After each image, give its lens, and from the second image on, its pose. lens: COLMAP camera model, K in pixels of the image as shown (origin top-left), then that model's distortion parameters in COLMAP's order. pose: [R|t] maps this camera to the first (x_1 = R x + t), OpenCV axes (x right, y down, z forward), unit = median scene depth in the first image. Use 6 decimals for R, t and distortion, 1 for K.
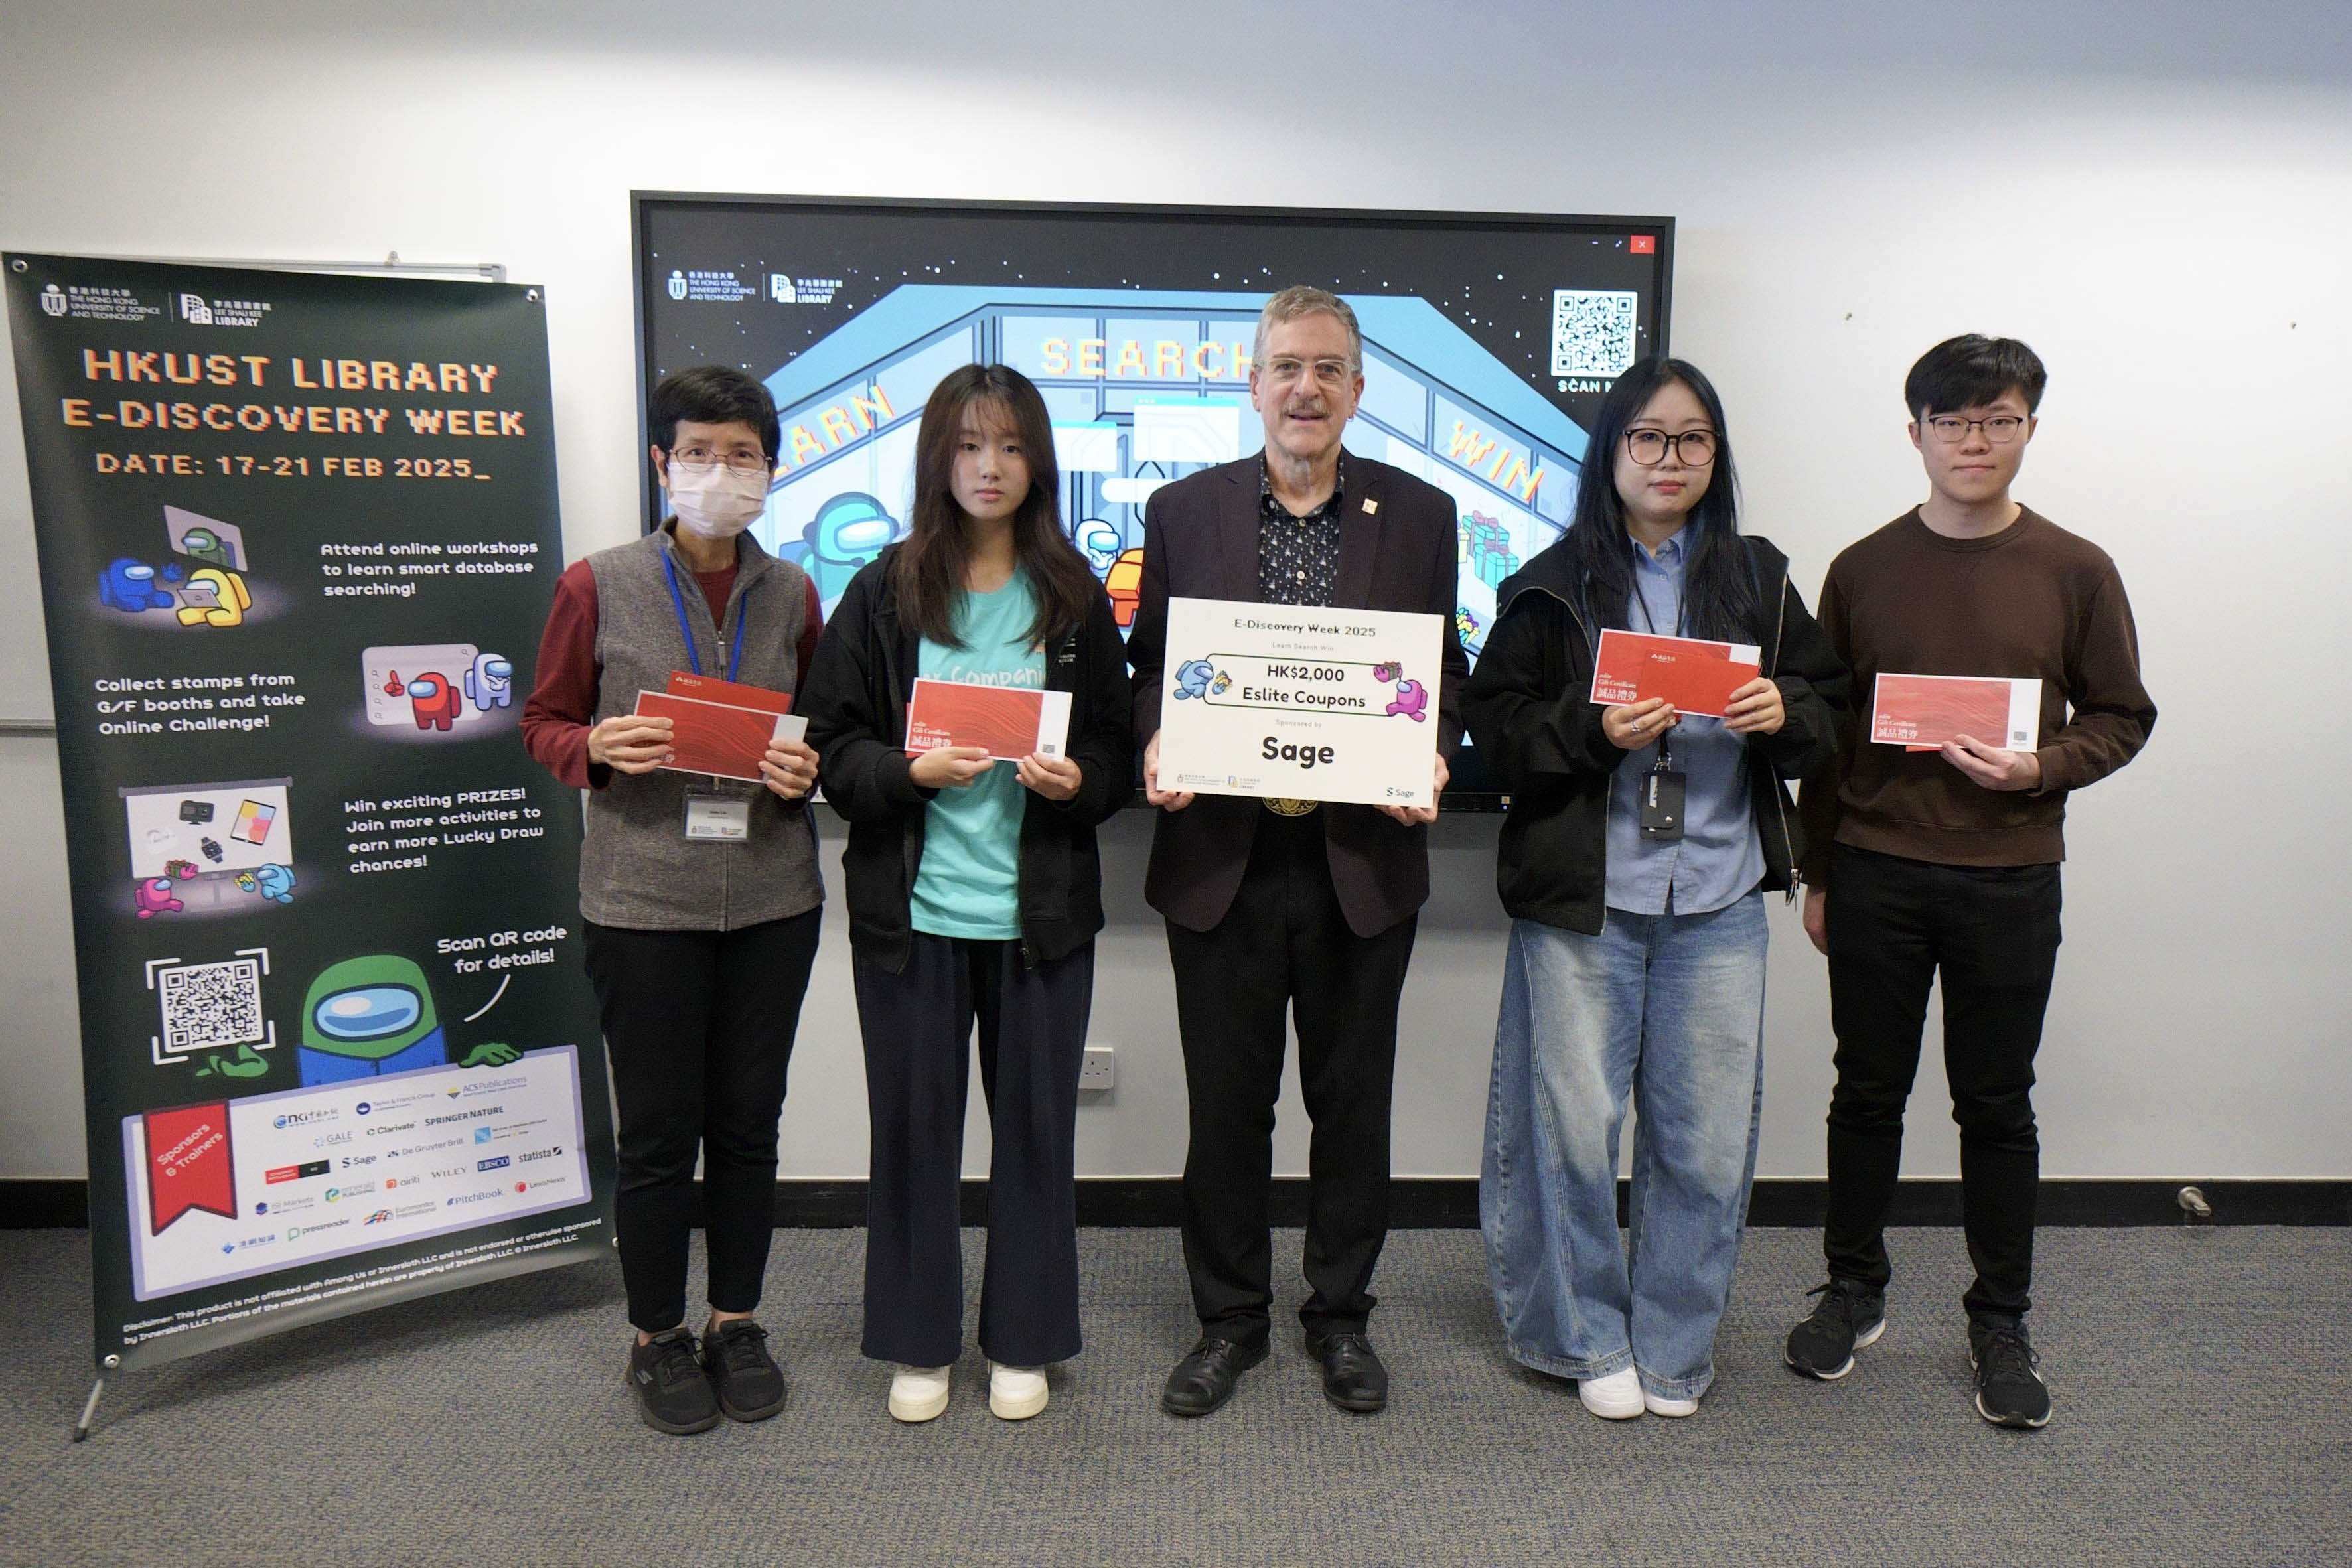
lens RADIAL K [[1567.0, 0, 1280.1], [0, 1567.0, 759.3], [0, 0, 1]] dist [-0.015500, 0.004233]
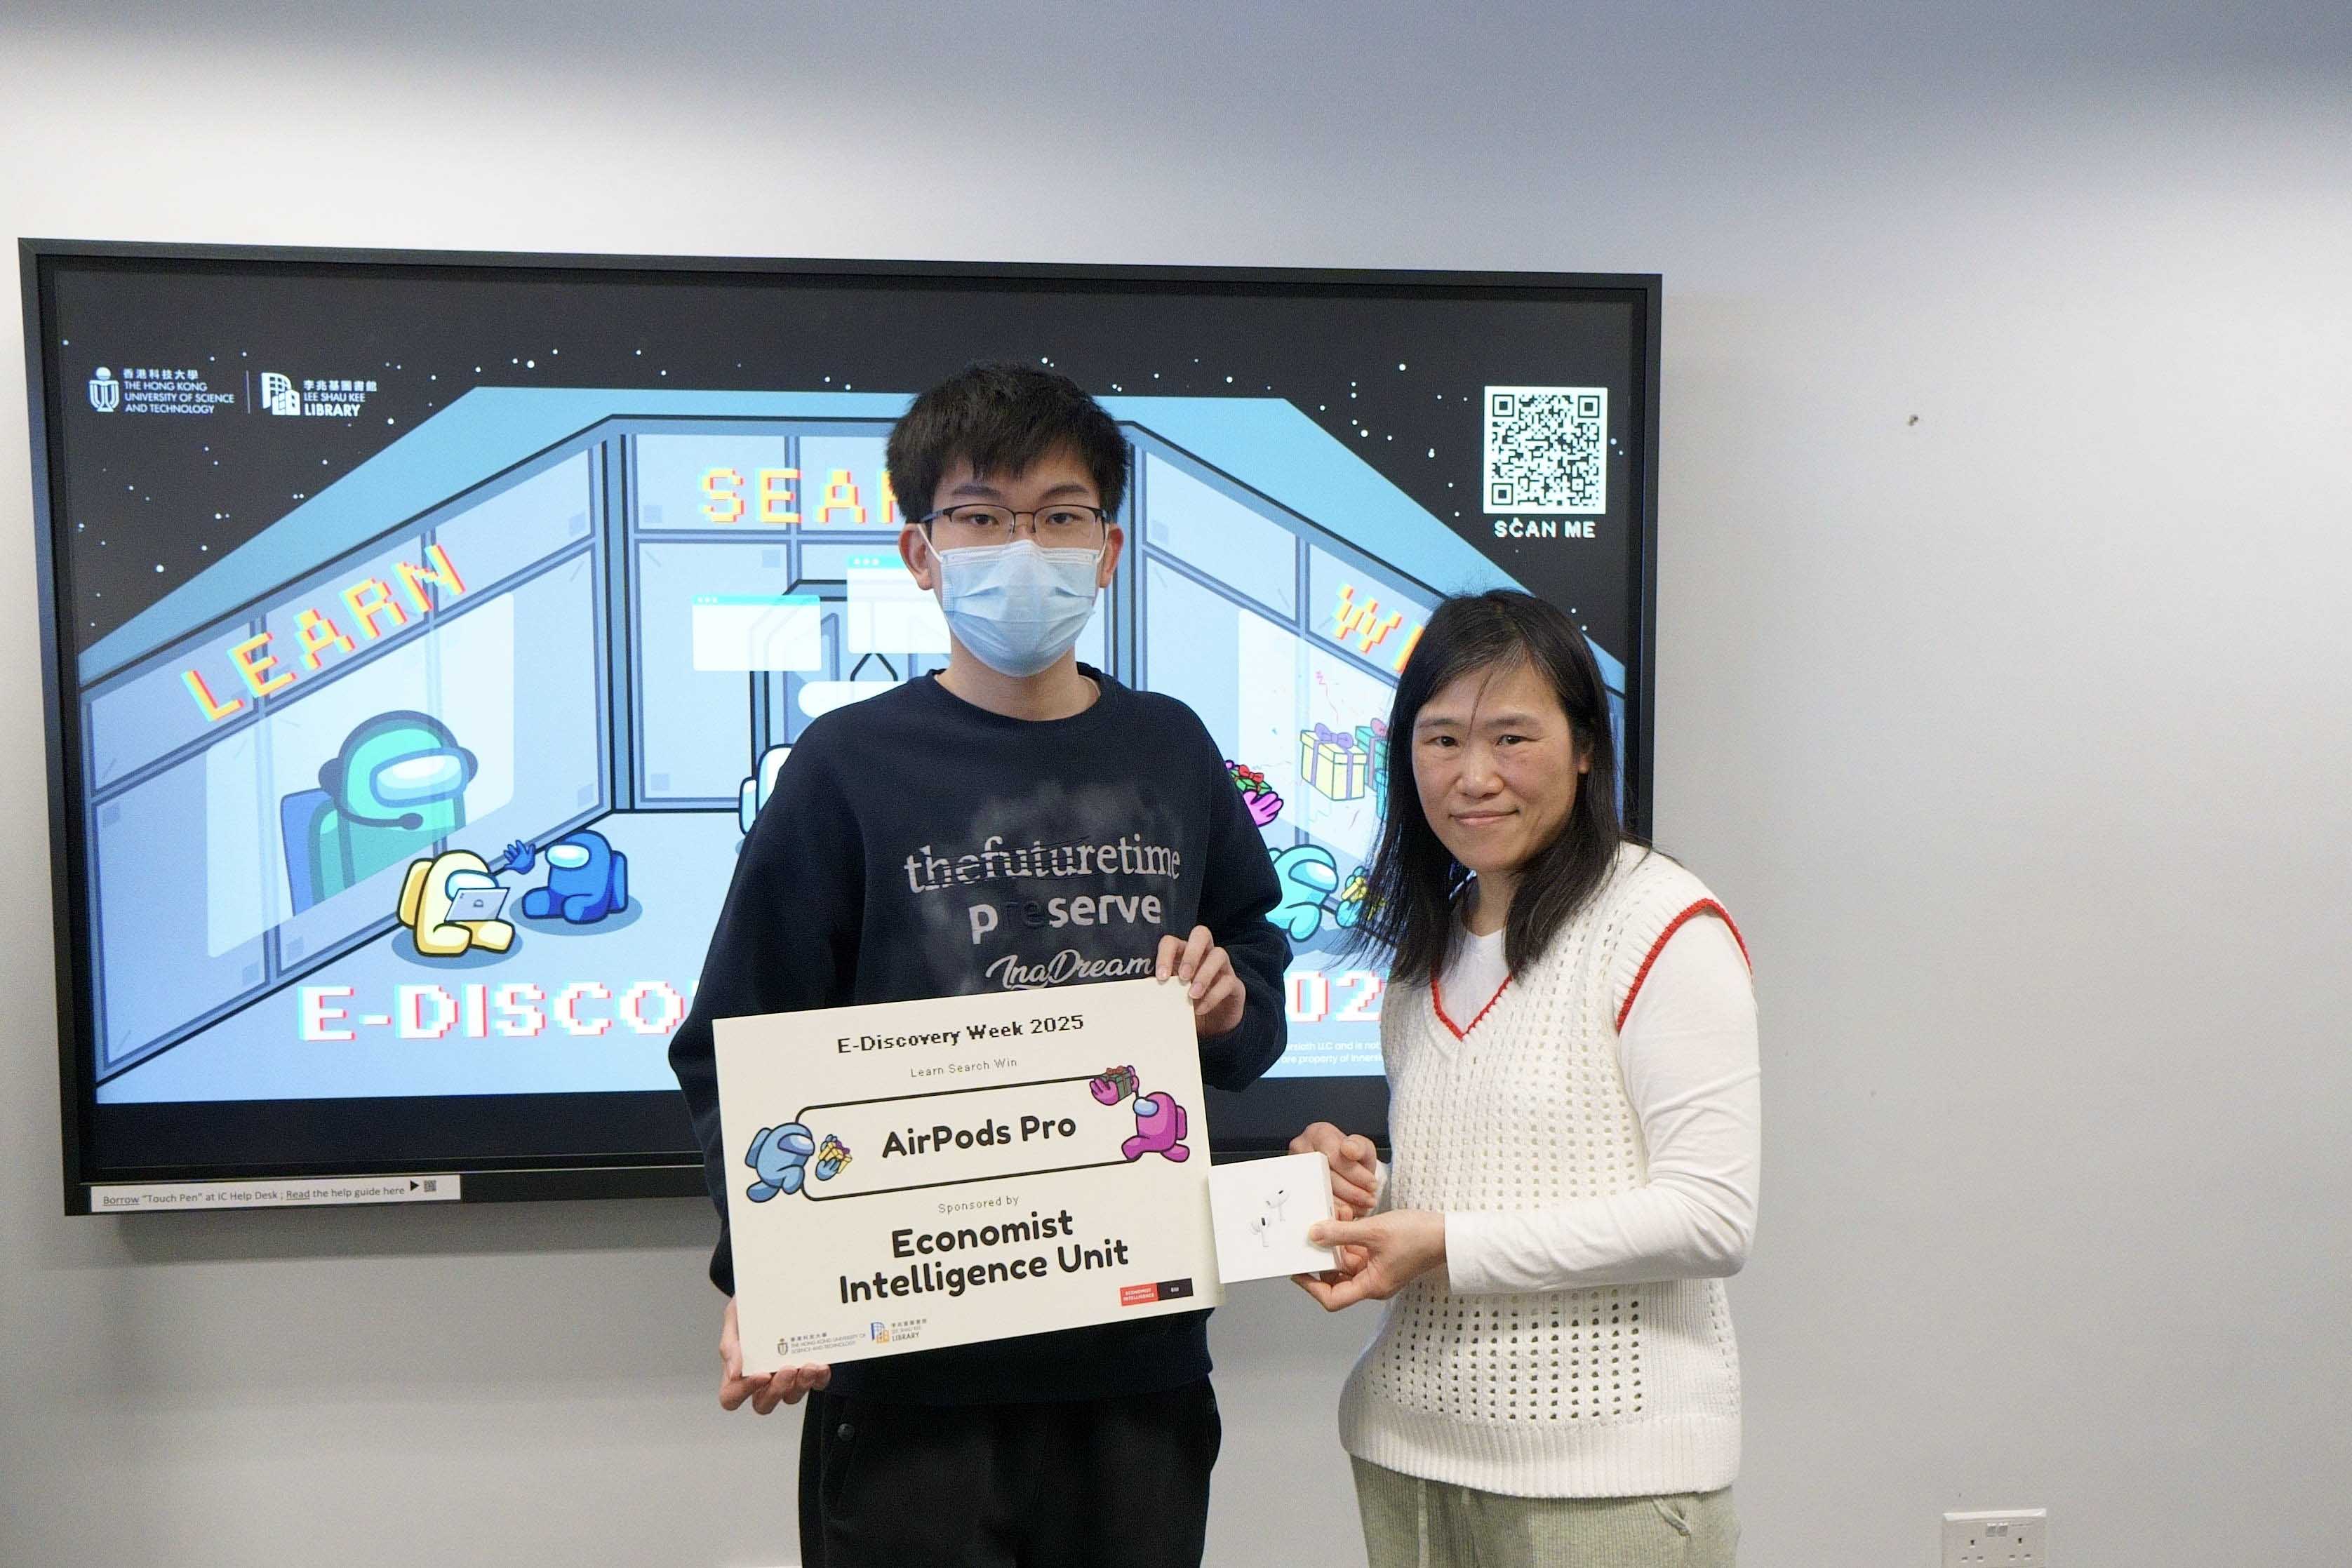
lens RADIAL K [[1787.6, 0, 1193.3], [0, 1787.6, 844.8], [0, 0, 1]] dist [-0.002479, 0.016553]
pose [[0.998220, -0.024724, 0.054281, 0.006940], [0.027964, 0.997821, -0.059767, -0.067960], [-0.052685, 0.061178, 0.996735, 0.278759]]
